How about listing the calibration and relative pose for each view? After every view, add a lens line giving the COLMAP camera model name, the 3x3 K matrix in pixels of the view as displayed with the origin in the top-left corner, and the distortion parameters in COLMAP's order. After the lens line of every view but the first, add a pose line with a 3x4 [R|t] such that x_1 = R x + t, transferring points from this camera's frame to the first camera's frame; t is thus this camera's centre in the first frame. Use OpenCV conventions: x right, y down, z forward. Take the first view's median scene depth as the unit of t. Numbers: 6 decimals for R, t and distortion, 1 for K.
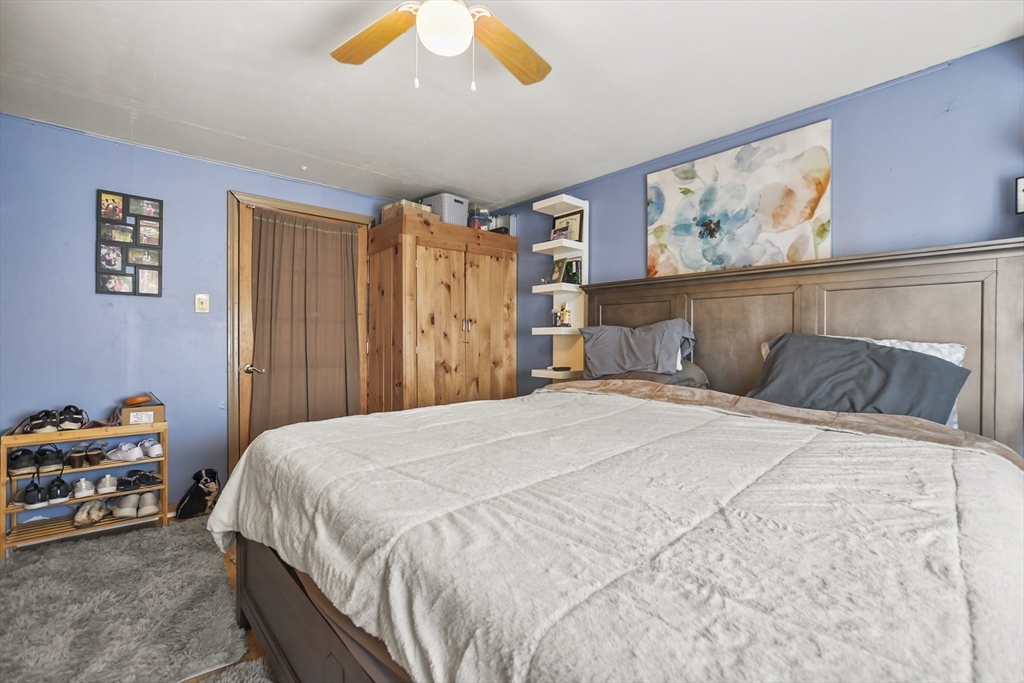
lens RADIAL K [[454.8, 0, 509.2], [0, 454.8, 342.8], [0, 0, 1]] dist [-0.019013, 0.009338]
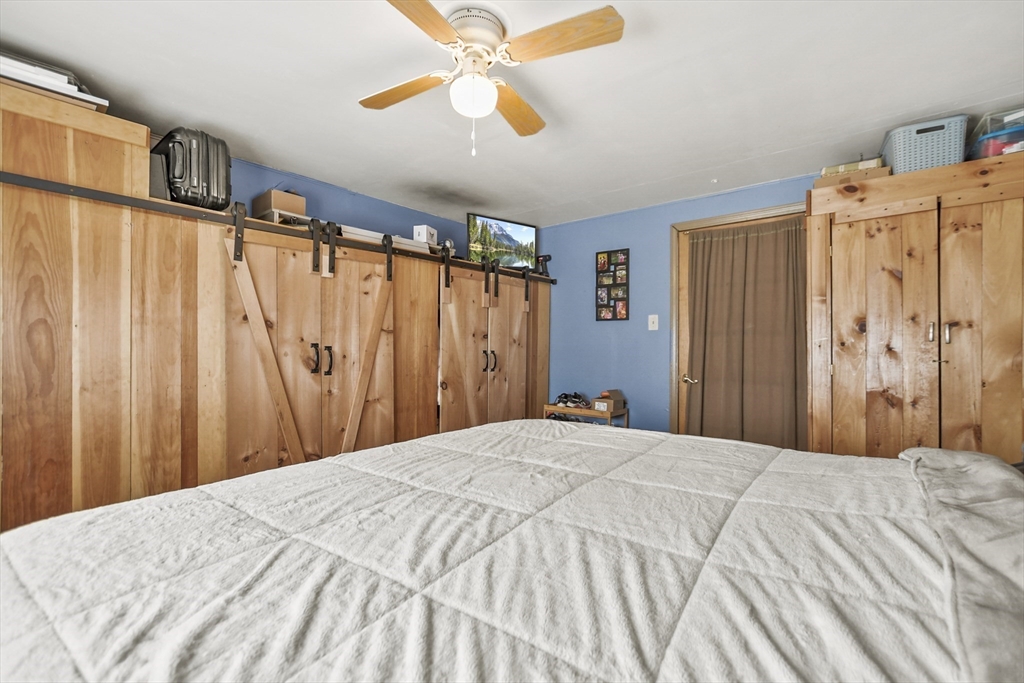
lens RADIAL K [[454.8, 0, 509.2], [0, 454.8, 342.8], [0, 0, 1]] dist [-0.019013, 0.009338]
pose [[0.142856, -0.006565, -0.989722, 0.517734], [-0.006941, 0.999947, -0.007635, -0.021113], [0.989719, 0.007960, 0.142803, 0.456447]]
